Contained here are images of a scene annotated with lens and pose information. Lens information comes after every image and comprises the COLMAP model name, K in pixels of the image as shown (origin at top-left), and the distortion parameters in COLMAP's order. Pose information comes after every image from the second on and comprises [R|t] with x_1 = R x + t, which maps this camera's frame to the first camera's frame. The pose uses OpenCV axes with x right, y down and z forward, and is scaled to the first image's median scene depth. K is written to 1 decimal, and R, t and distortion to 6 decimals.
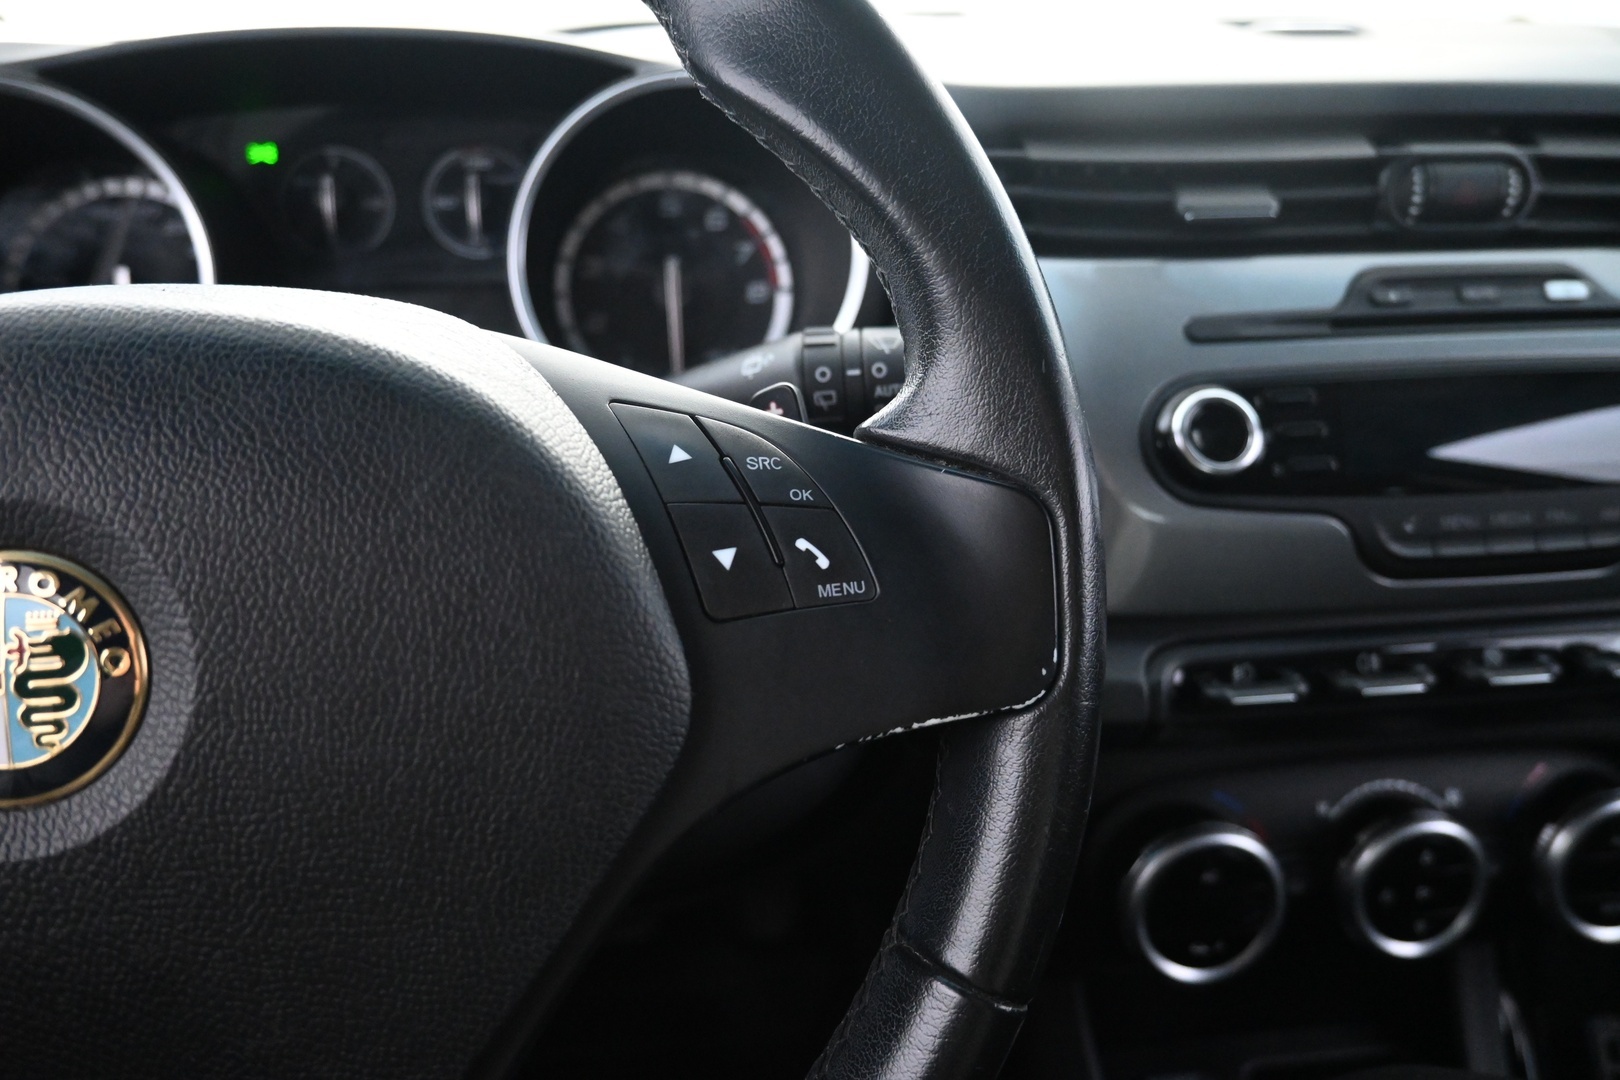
lens RADIAL K [[1145.8, 0, 807.6], [0, 1145.8, 545.8], [0, 0, 1]] dist [0.004536, -0.007812]
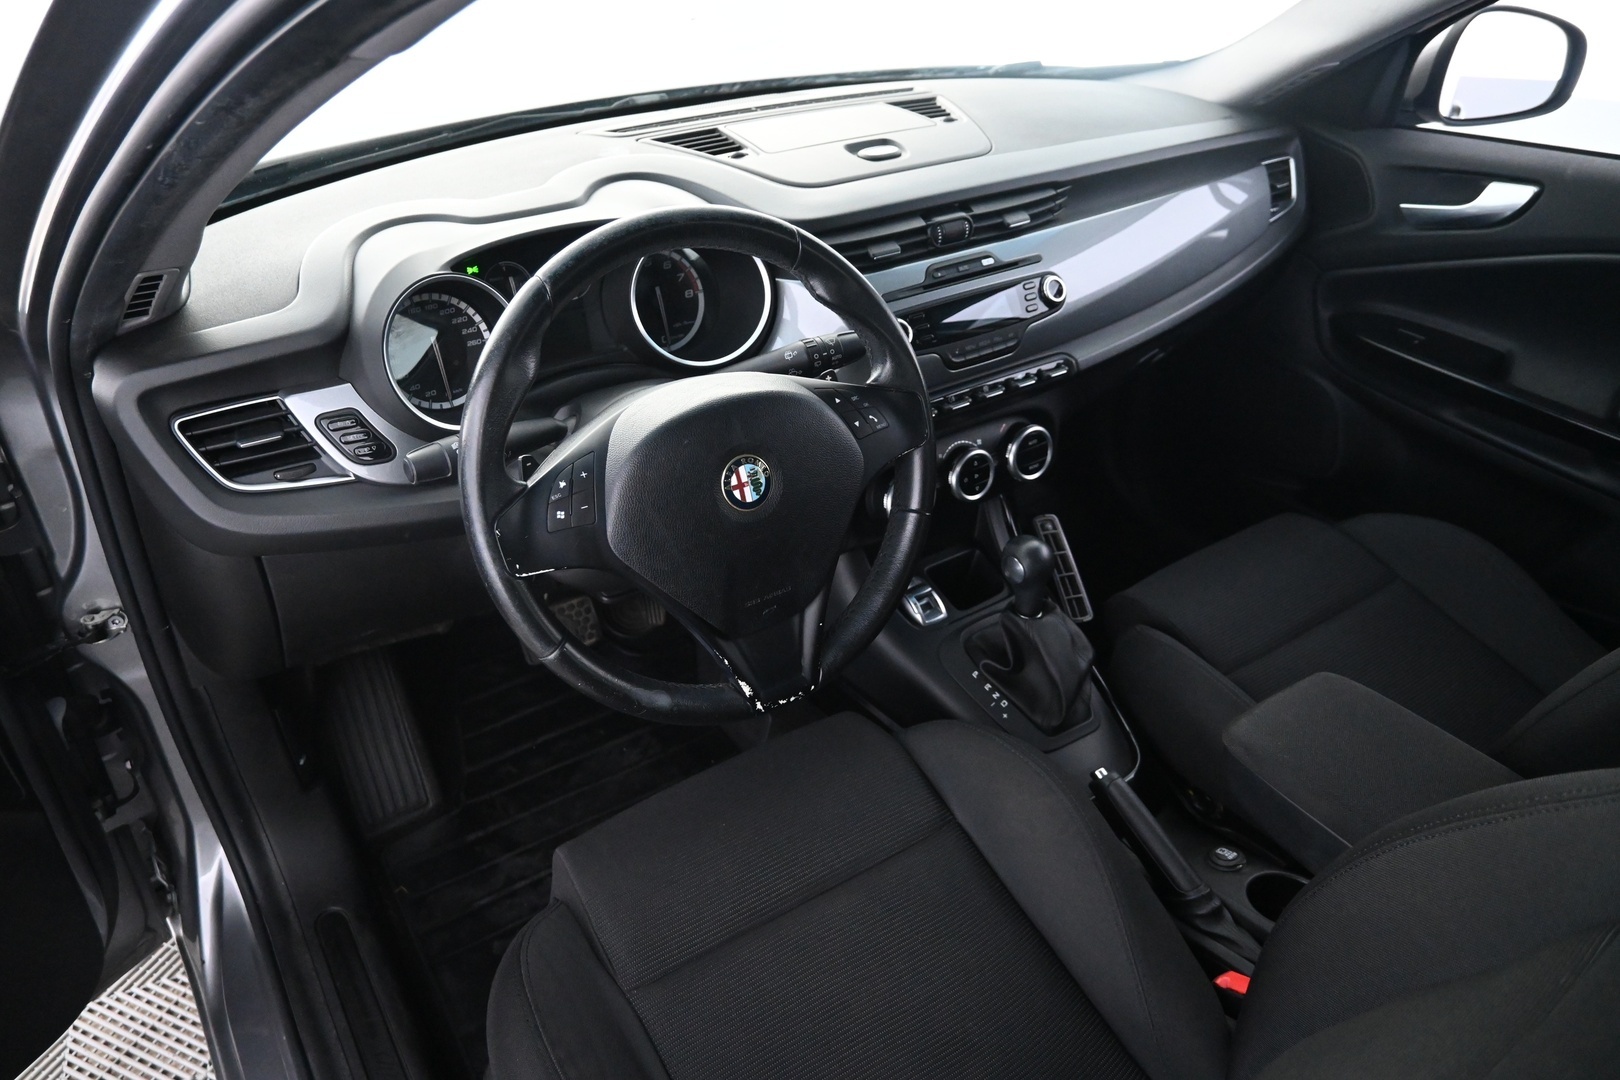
lens RADIAL K [[1145.8, 0, 806.2], [0, 1145.8, 541.3], [0, 0, 1]] dist [0.004536, -0.007812]
pose [[0.891880, -0.247167, 0.378760, -1.054712], [0.182951, 0.963048, 0.197655, -0.197912], [-0.413618, -0.106990, 0.904142, -1.557386]]
